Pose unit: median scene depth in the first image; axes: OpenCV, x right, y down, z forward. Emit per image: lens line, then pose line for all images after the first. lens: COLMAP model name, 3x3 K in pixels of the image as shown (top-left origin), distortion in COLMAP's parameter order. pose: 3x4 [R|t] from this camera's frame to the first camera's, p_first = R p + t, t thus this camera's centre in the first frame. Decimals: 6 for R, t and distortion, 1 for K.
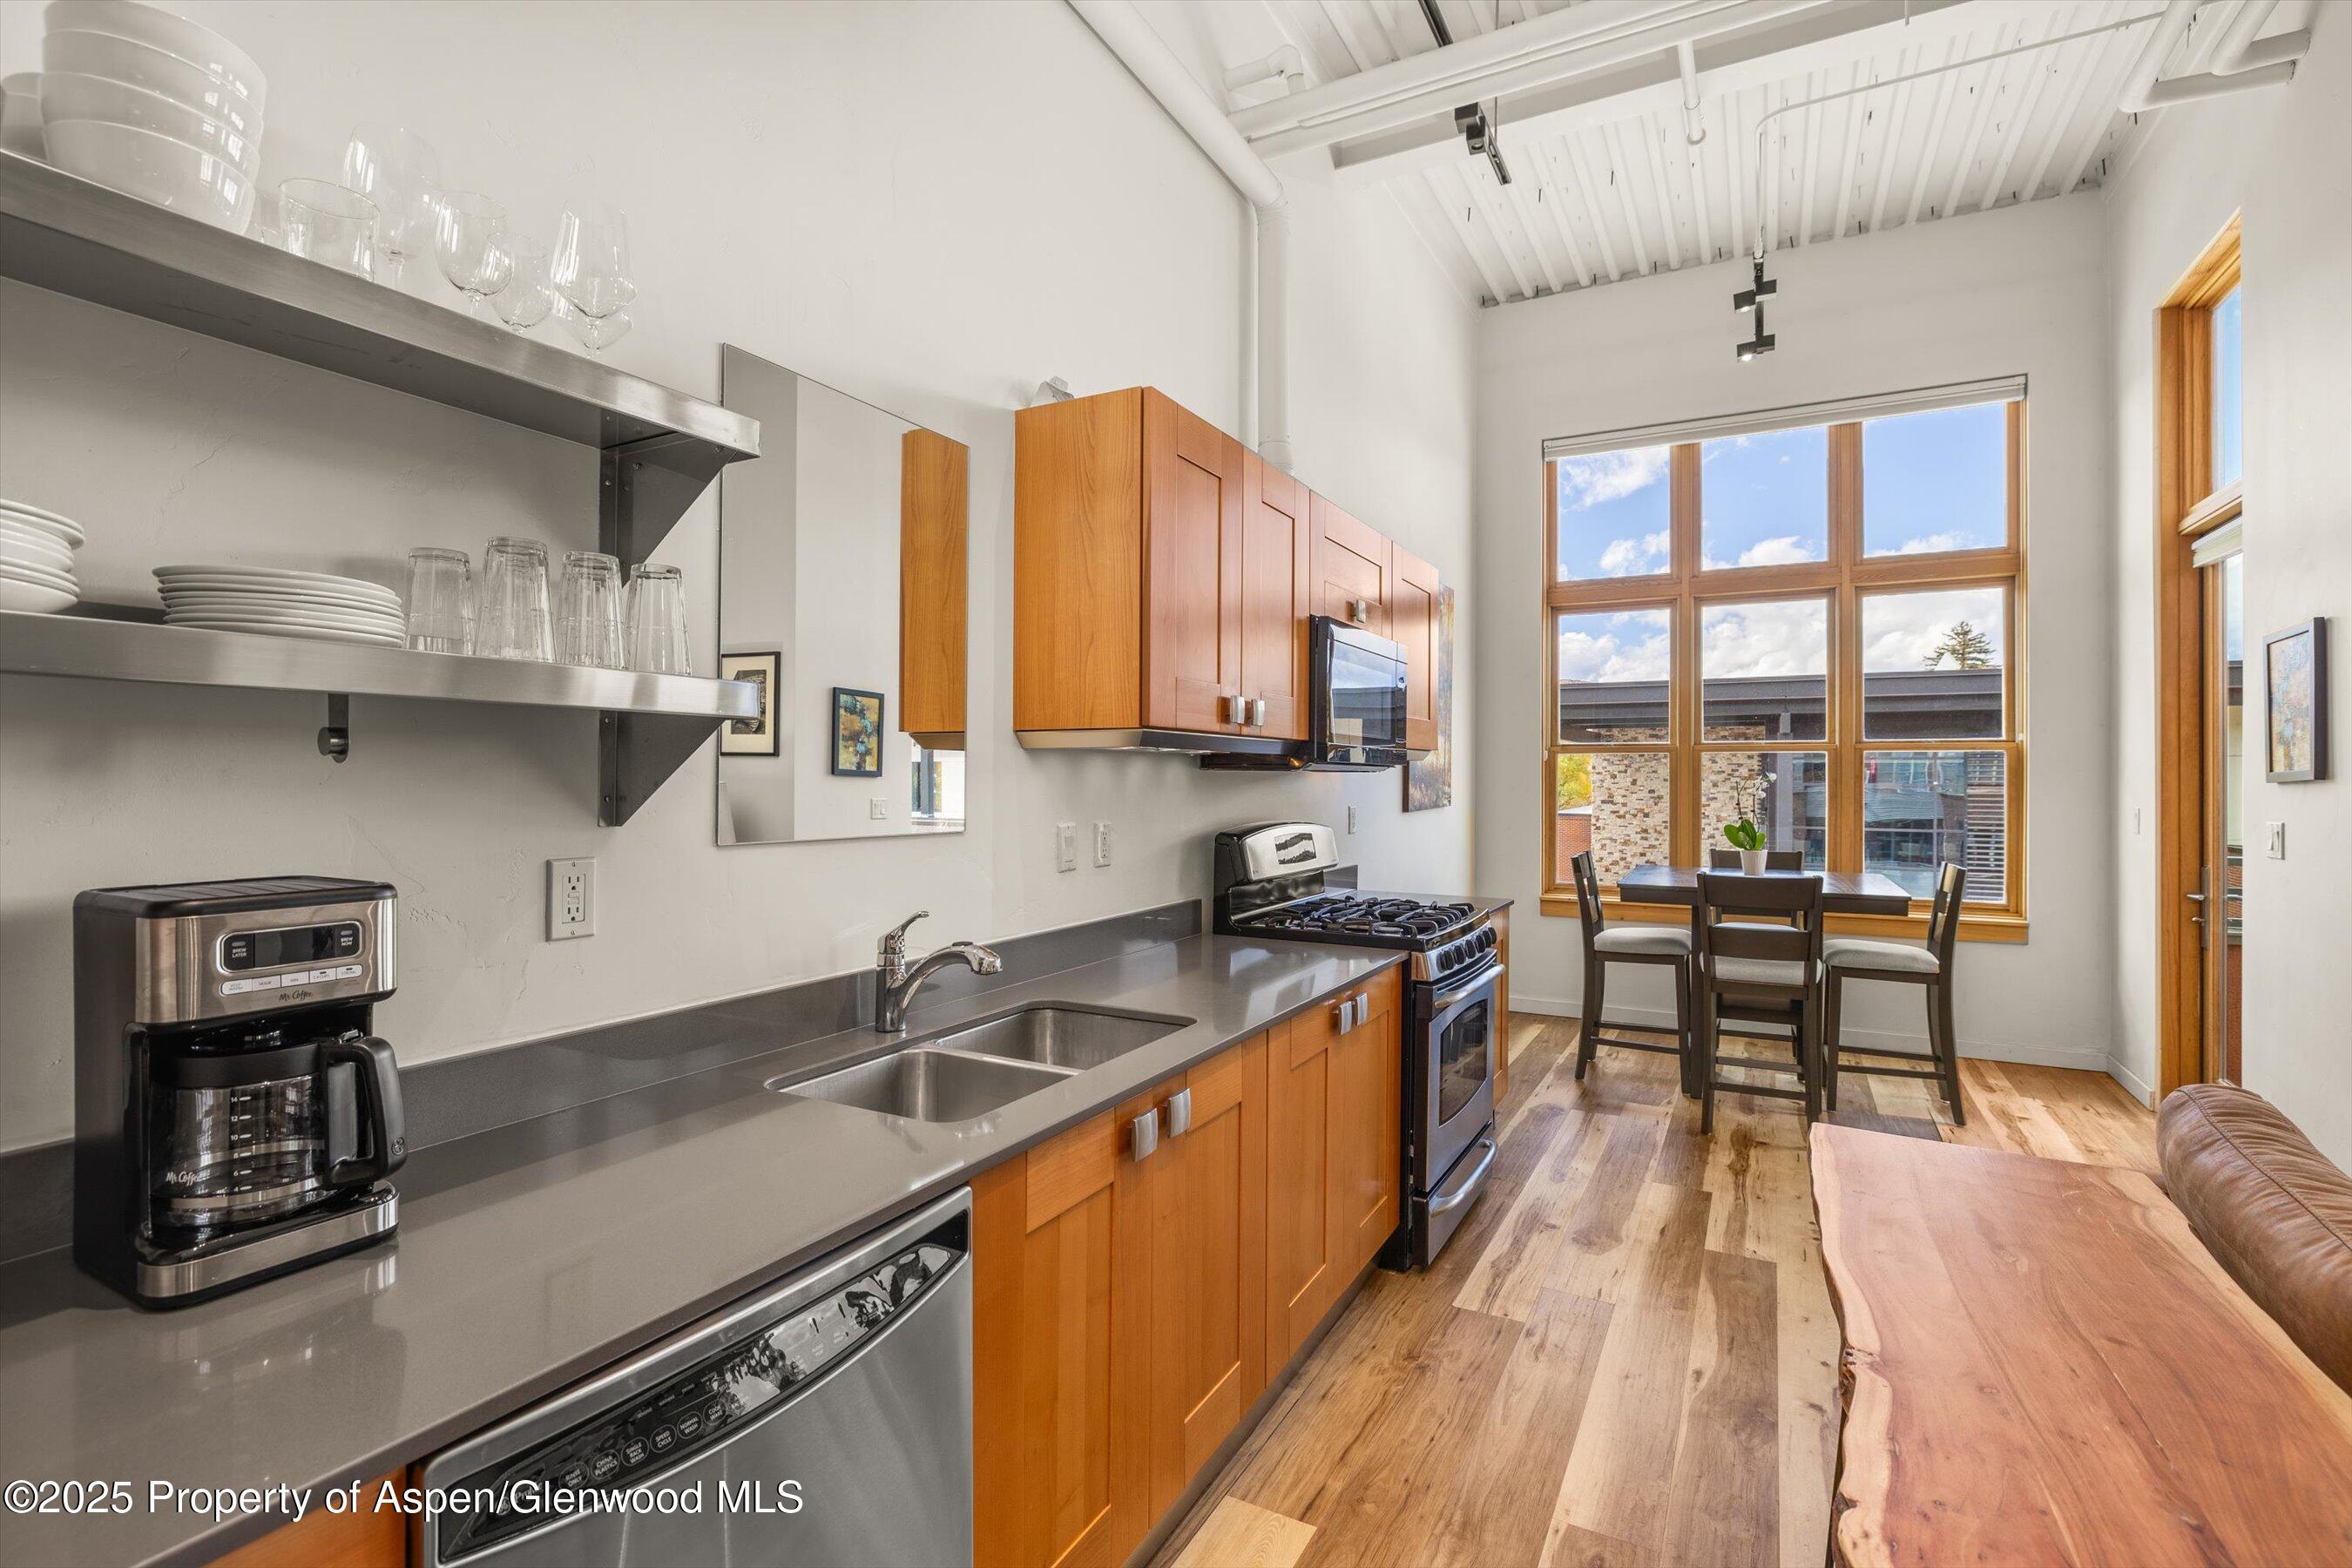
lens RADIAL K [[1074.1, 0, 1186.5], [0, 1074.1, 760.2], [0, 0, 1]] dist [-0.000692, -0.000255]
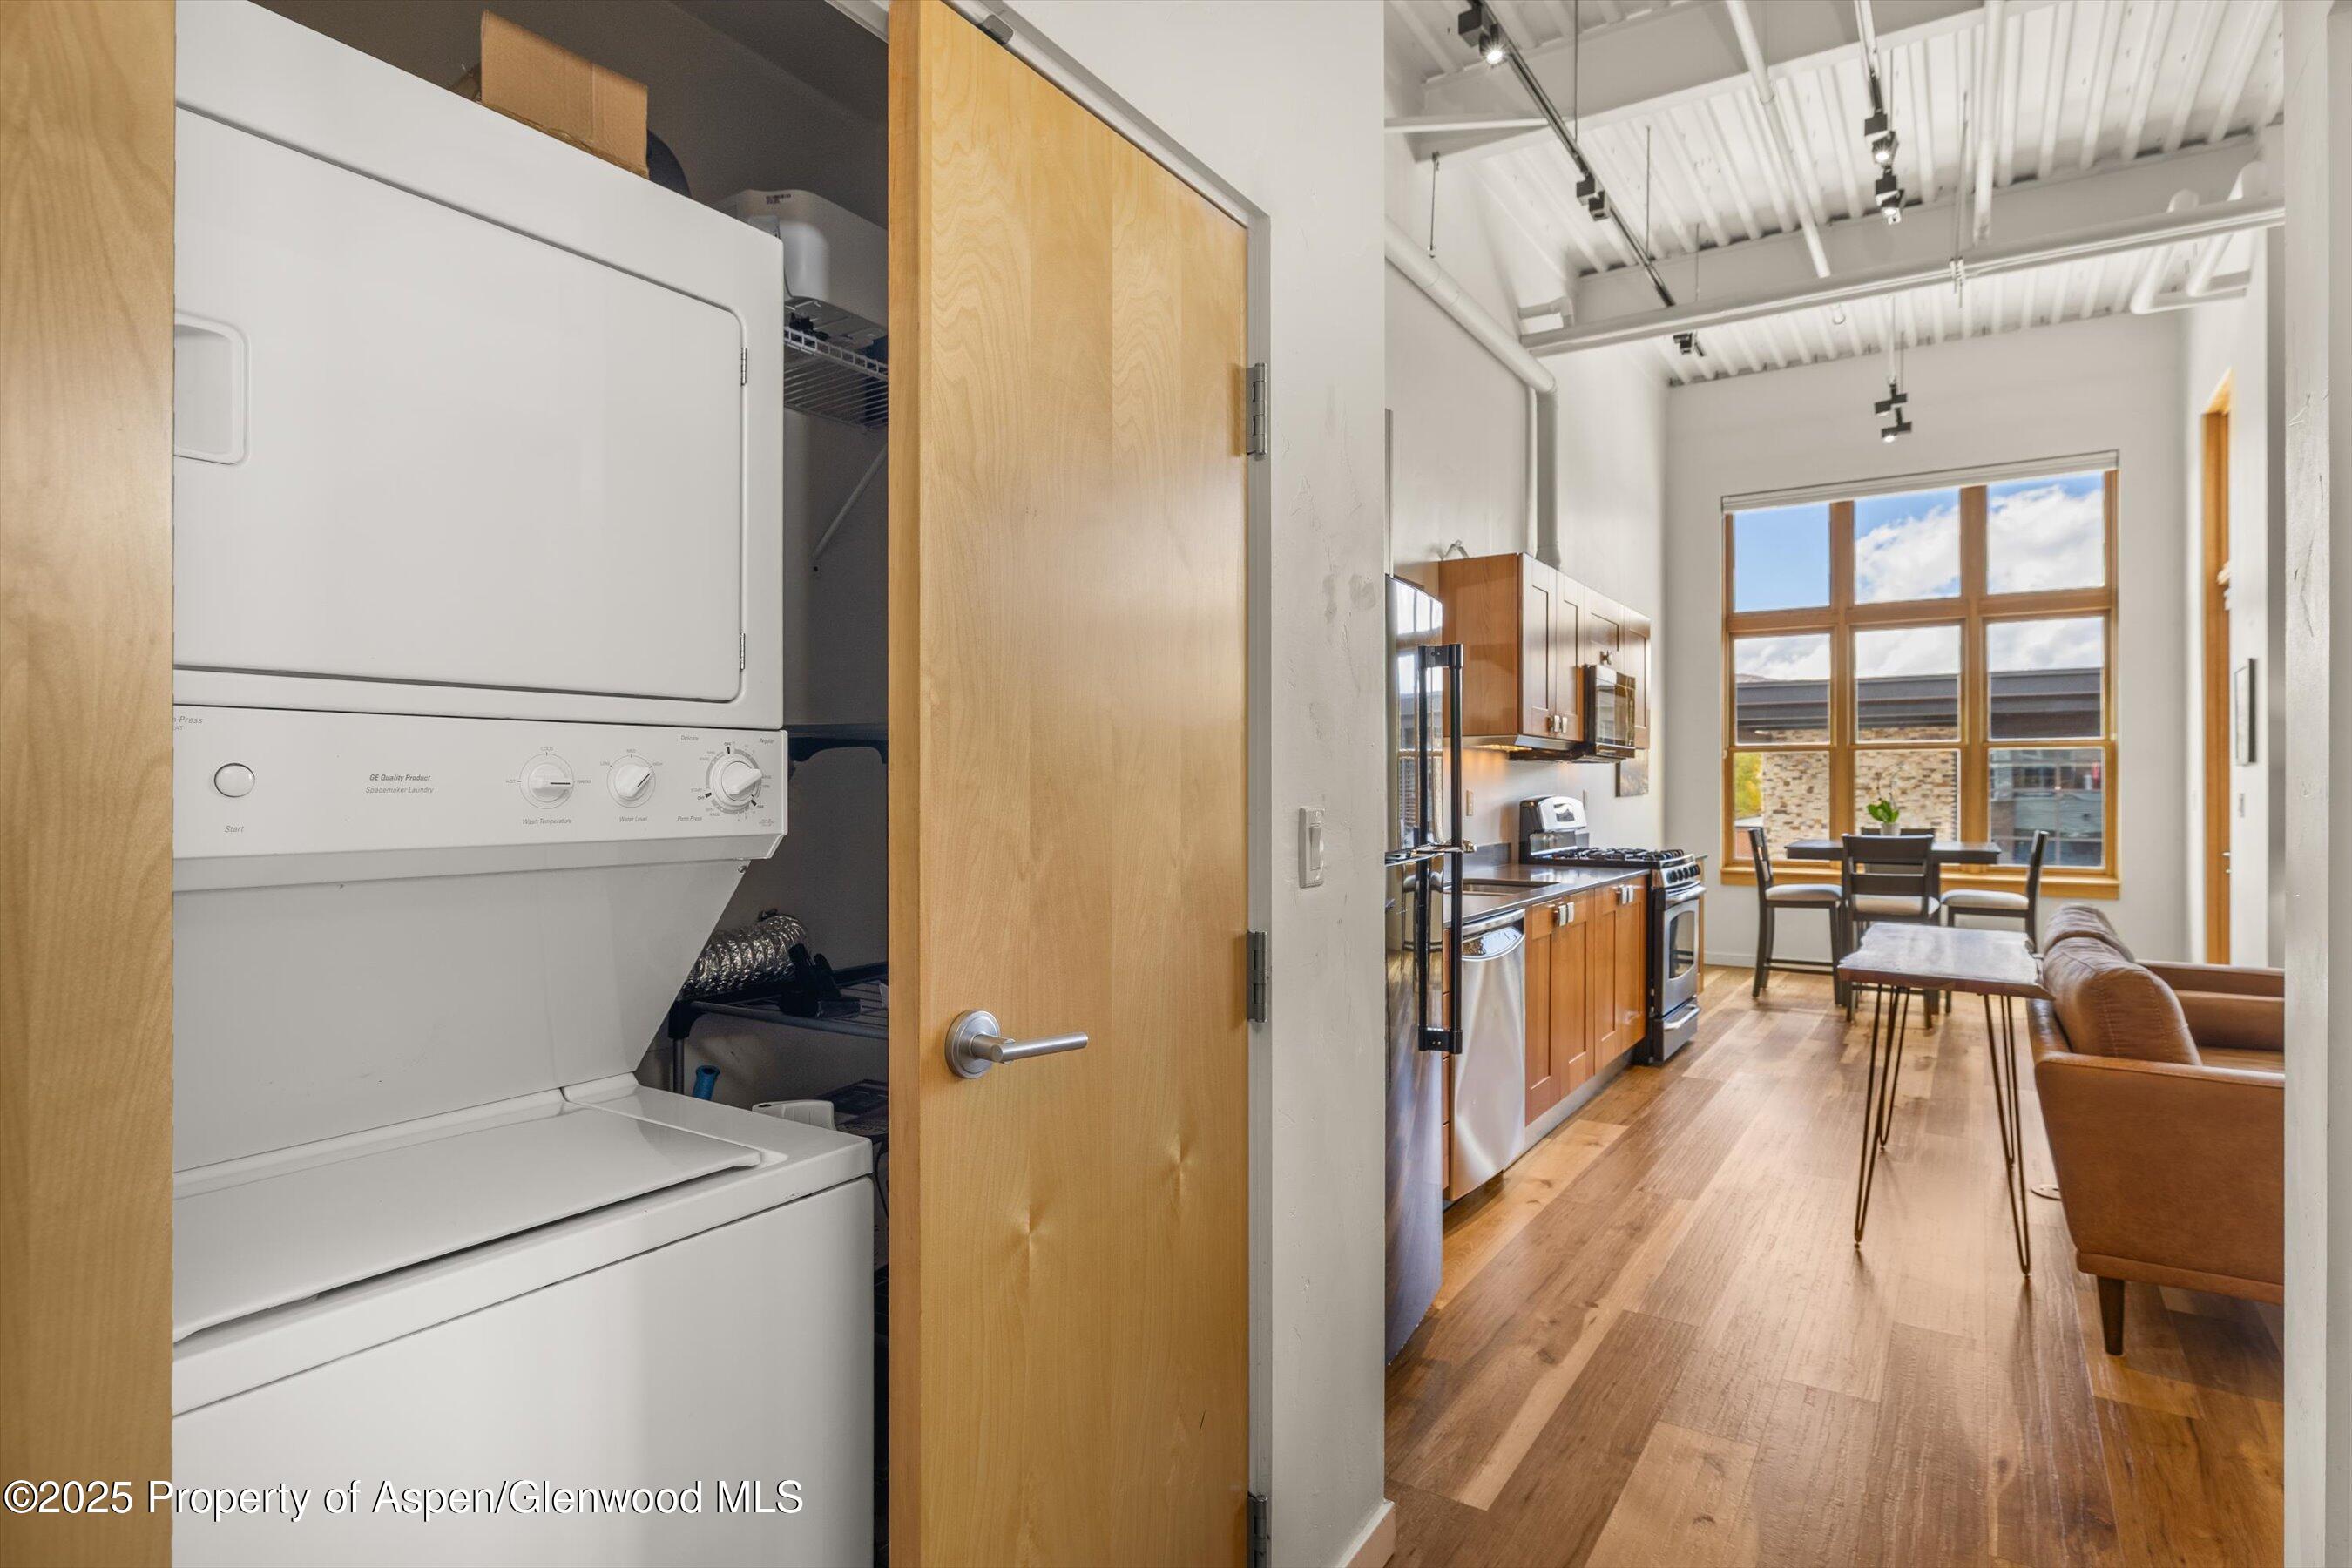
lens RADIAL K [[1240.9, 0, 1179.7], [0, 1240.9, 777.9], [0, 0, 1]] dist [-0.002383, 0.000648]
pose [[0.996974, -0.004277, -0.077618, -0.213312], [0.004747, 0.999972, 0.005868, 0.013503], [0.077591, -0.006218, 0.996966, -0.556013]]
